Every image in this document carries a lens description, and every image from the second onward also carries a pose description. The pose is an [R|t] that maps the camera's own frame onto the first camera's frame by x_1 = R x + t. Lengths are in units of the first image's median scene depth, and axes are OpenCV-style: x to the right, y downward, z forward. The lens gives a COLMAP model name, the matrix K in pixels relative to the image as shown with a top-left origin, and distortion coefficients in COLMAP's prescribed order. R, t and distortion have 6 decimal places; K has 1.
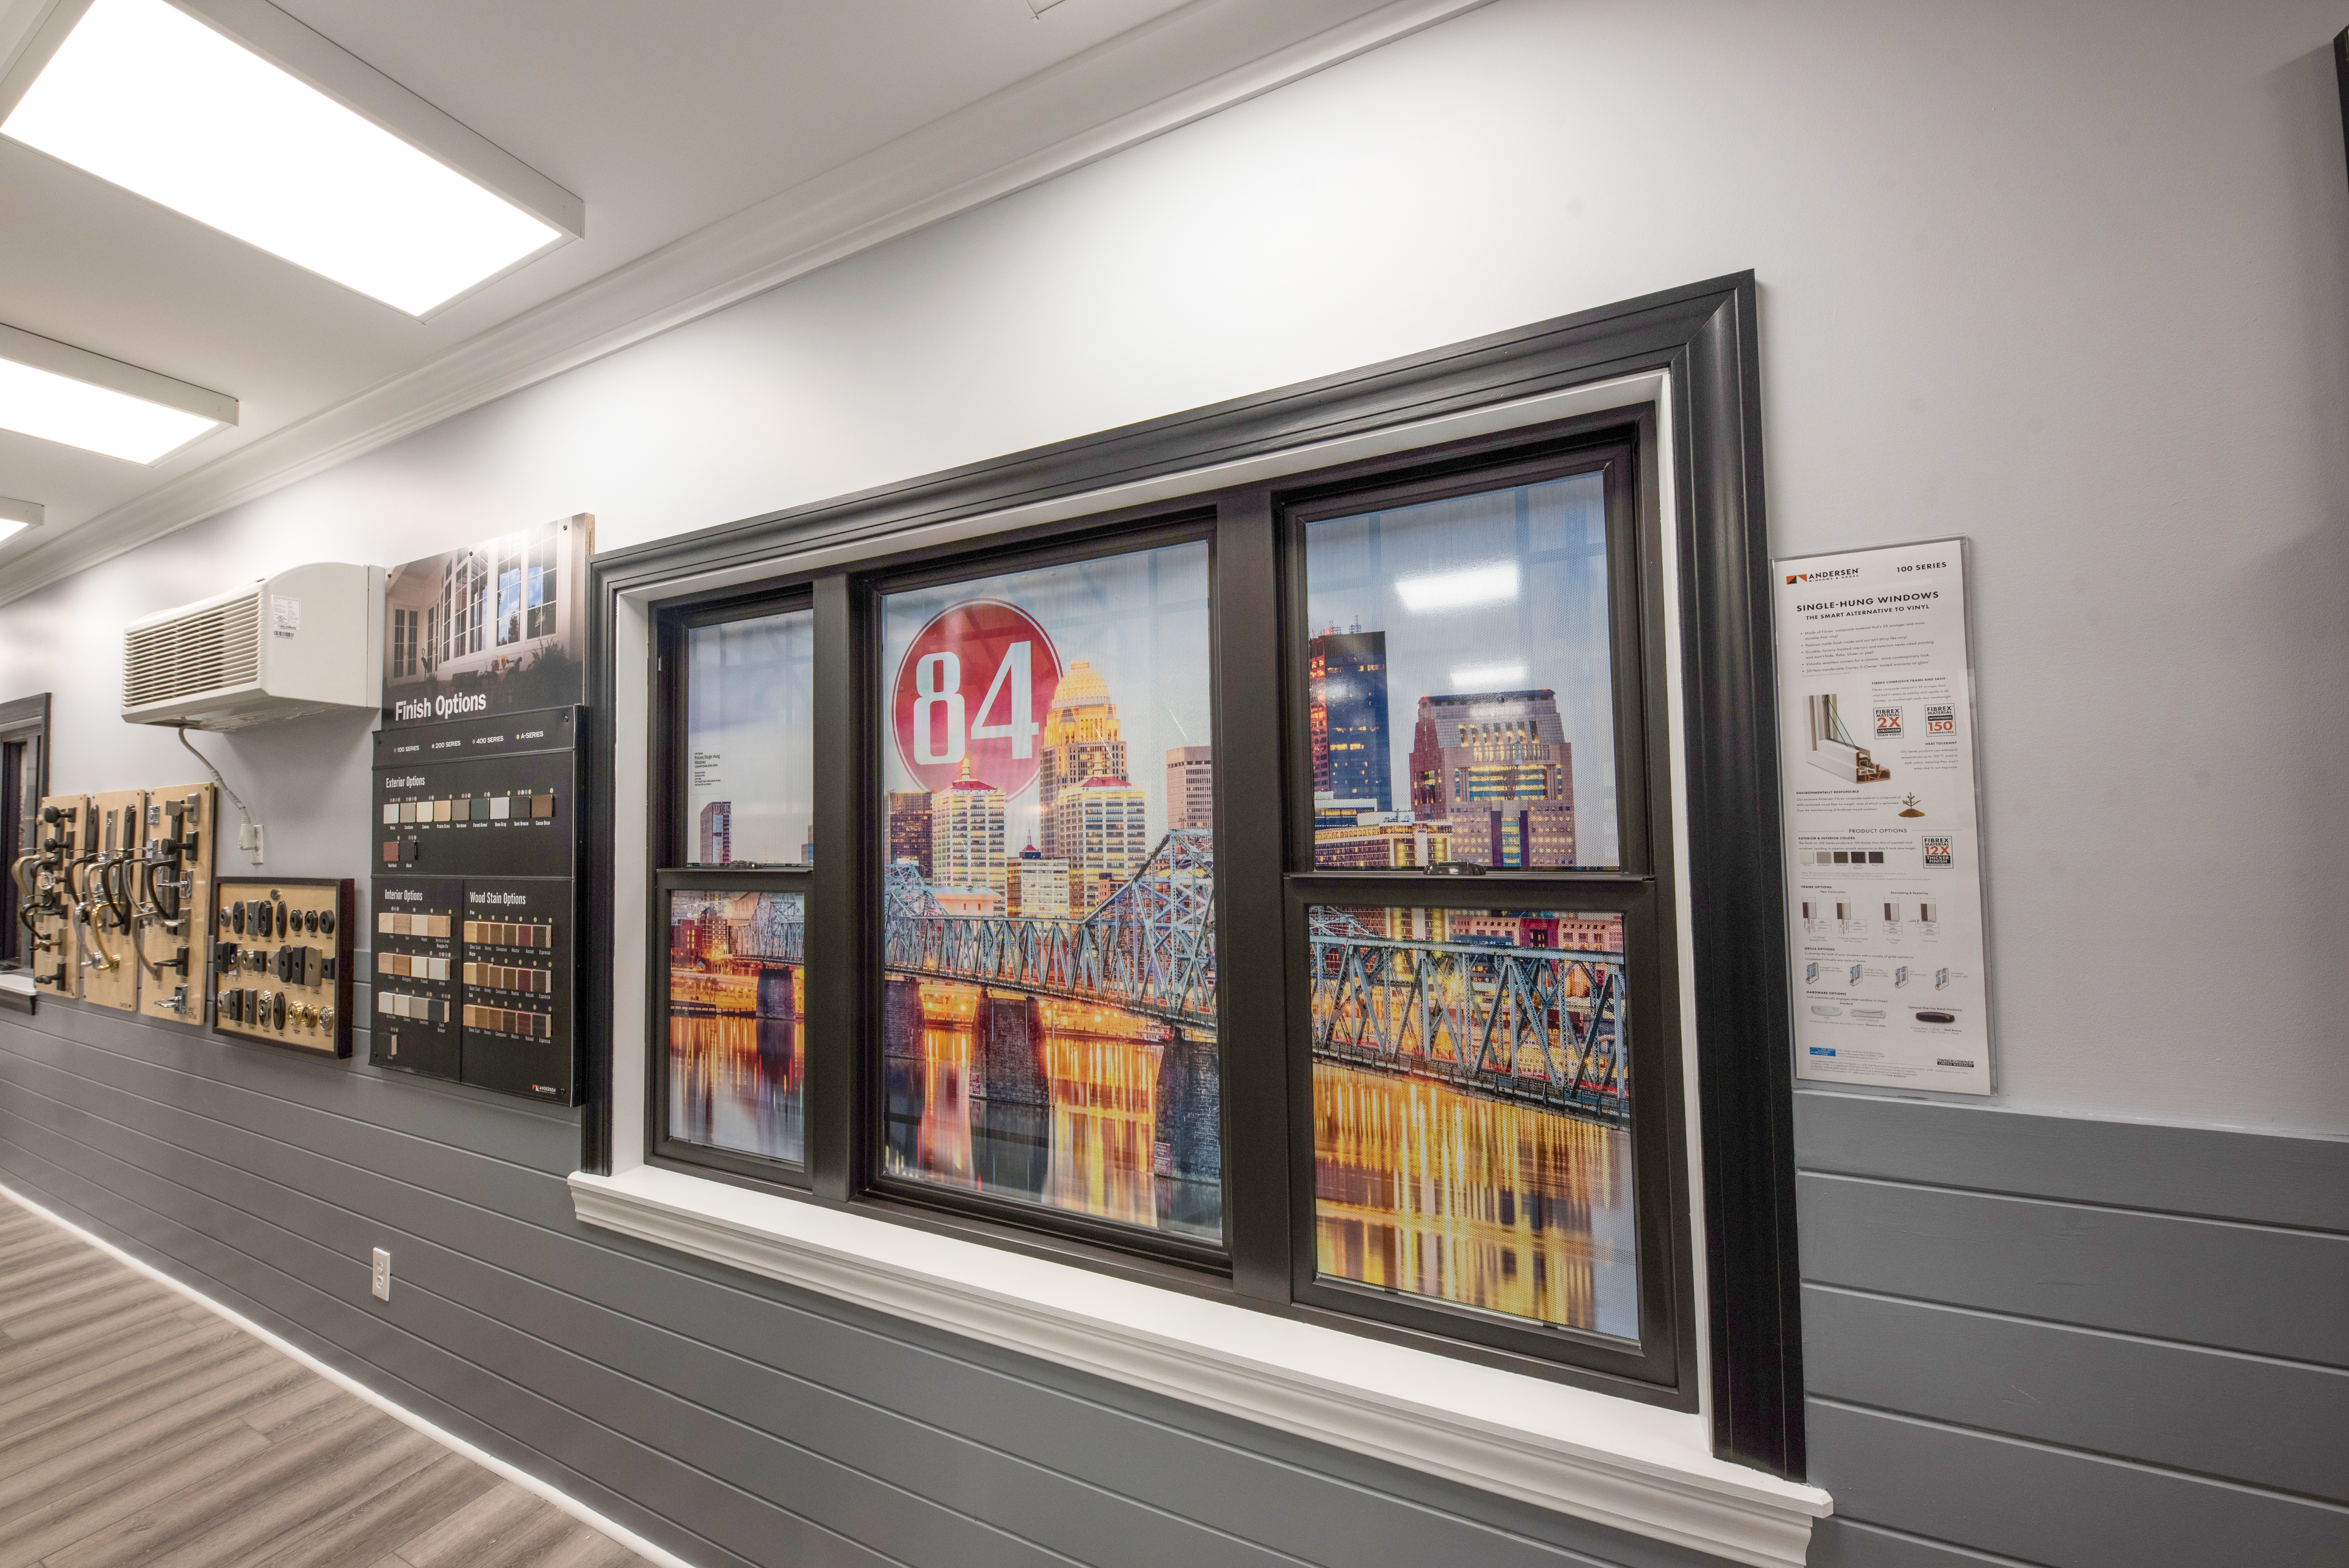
lens RADIAL K [[813.3, 0, 1175.1], [0, 813.3, 792.9], [0, 0, 1]] dist [-0.002416, -0.000187]
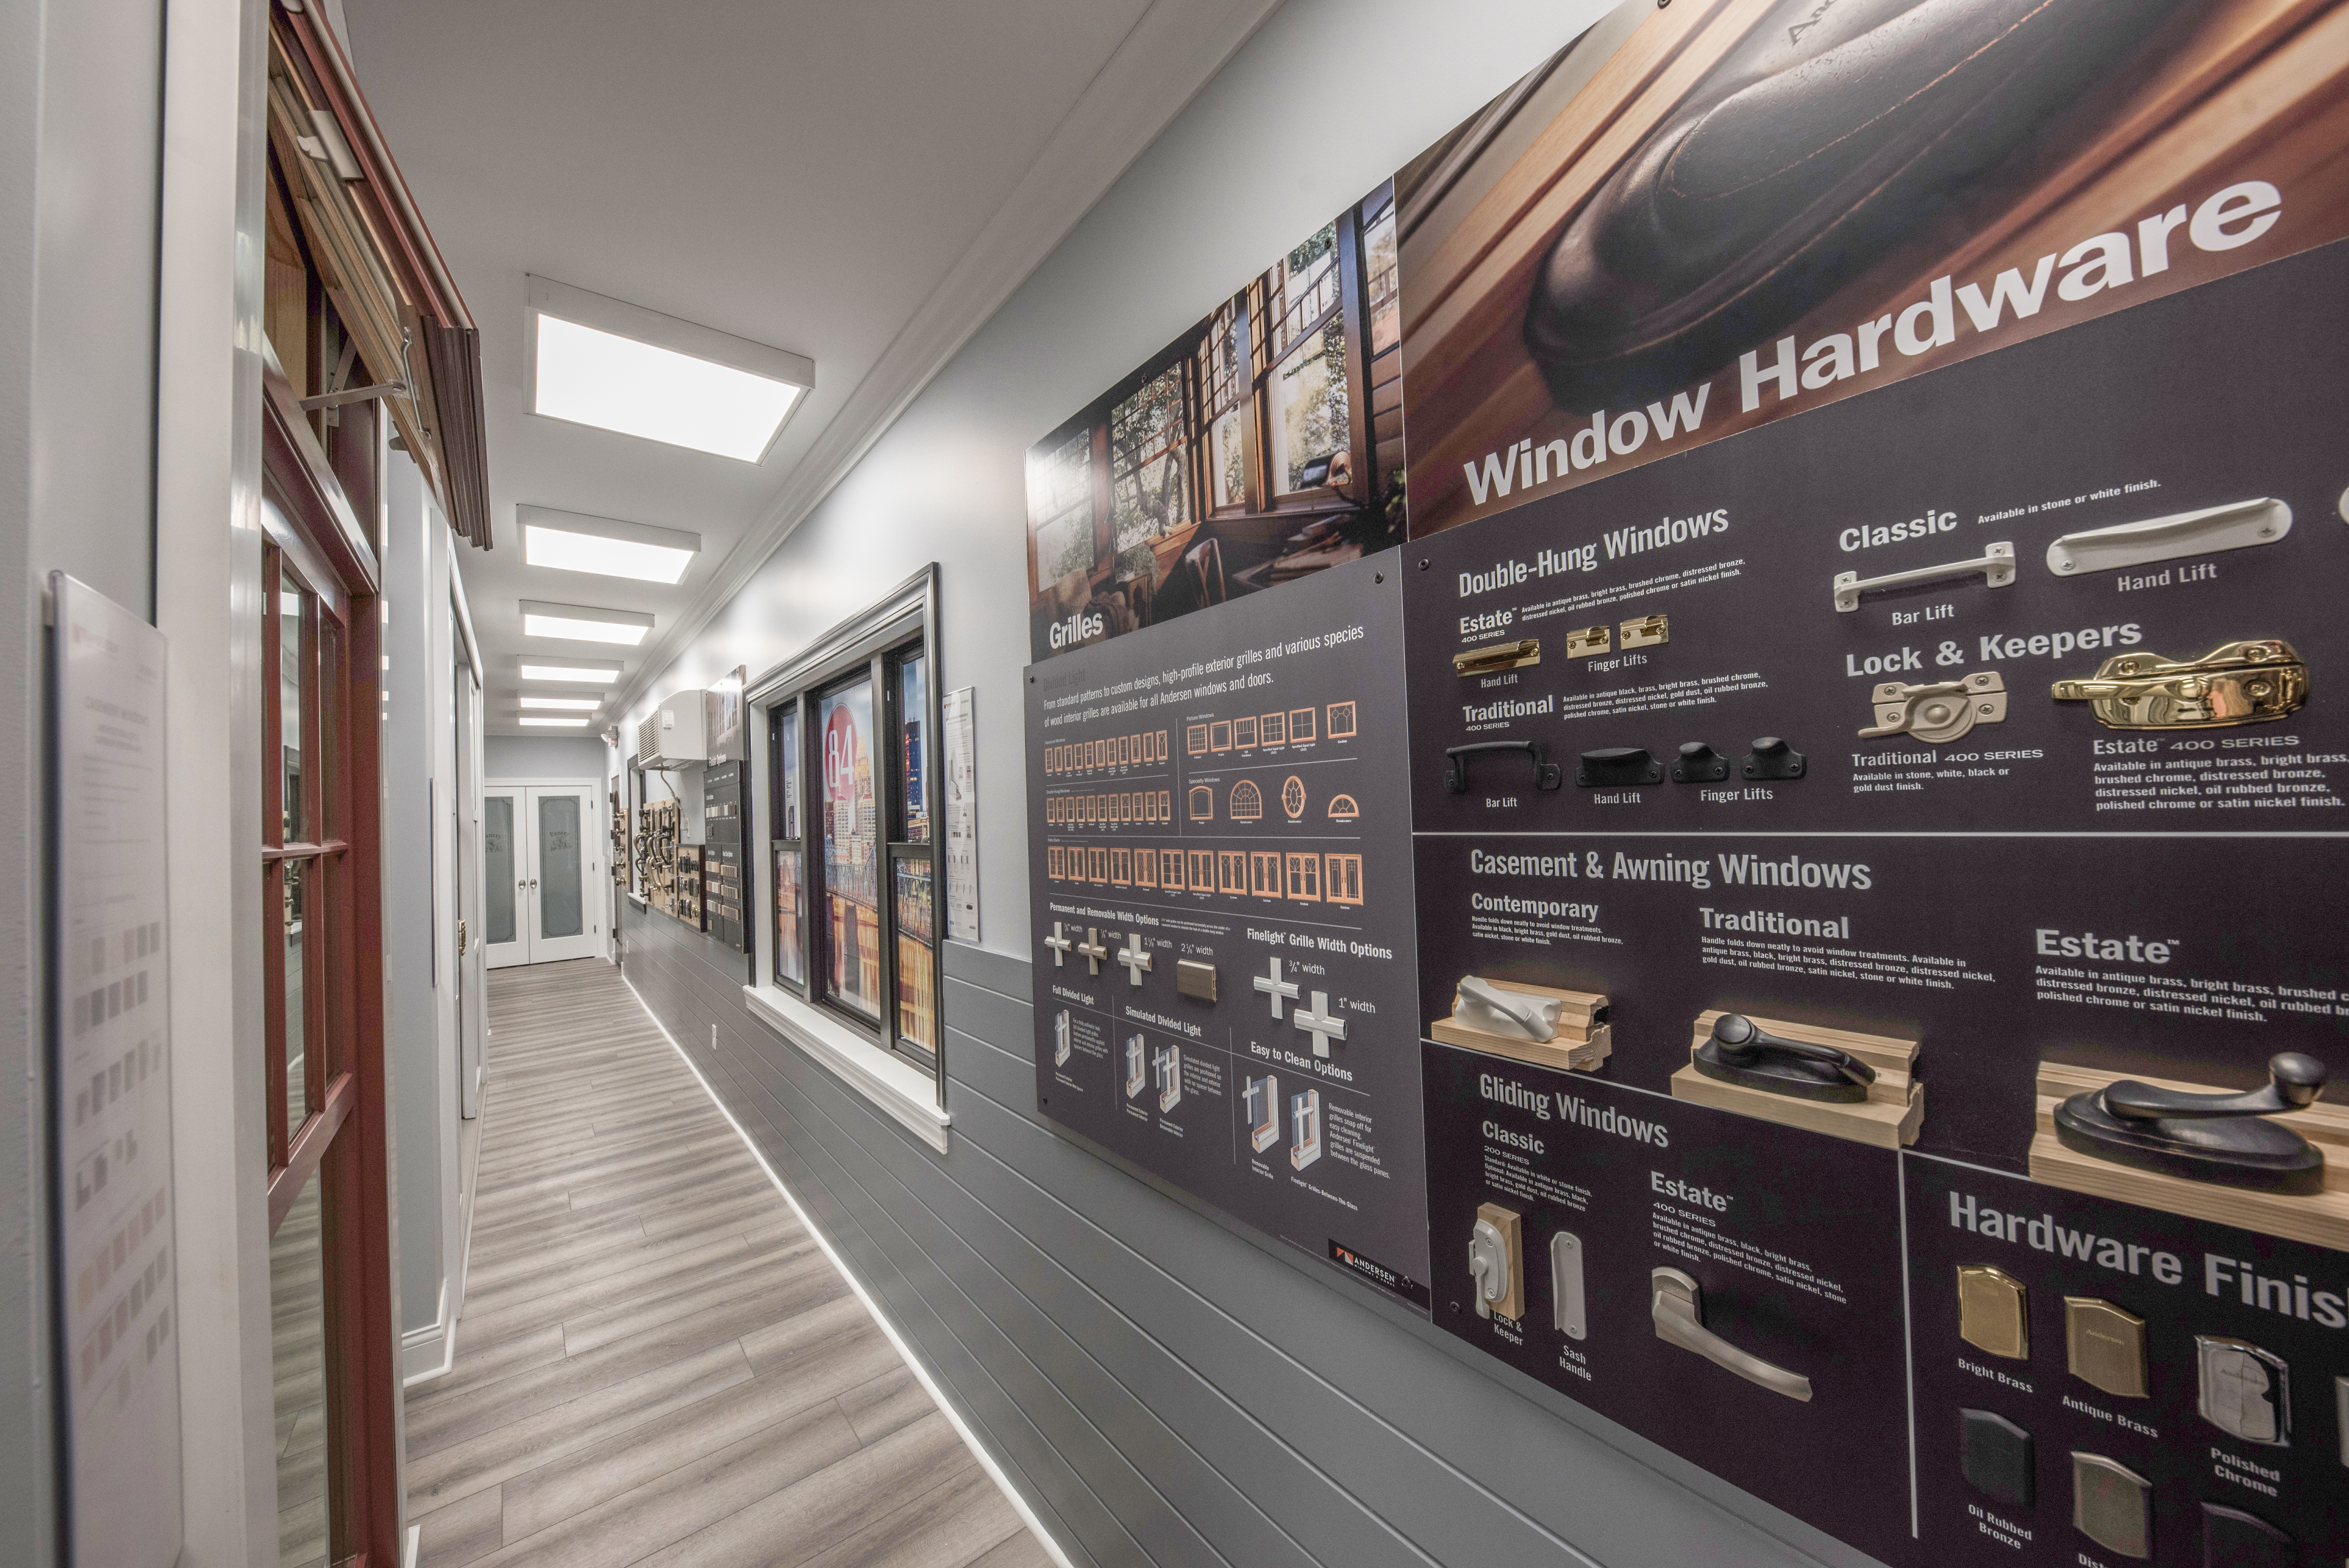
lens RADIAL K [[813.3, 0, 1168.8], [0, 813.3, 783.8], [0, 0, 1]] dist [-0.002416, -0.000187]
pose [[0.895692, -0.025028, -0.443970, 1.137610], [0.034113, 0.999340, 0.012485, -0.037849], [0.443365, -0.026328, 0.895955, -0.361534]]
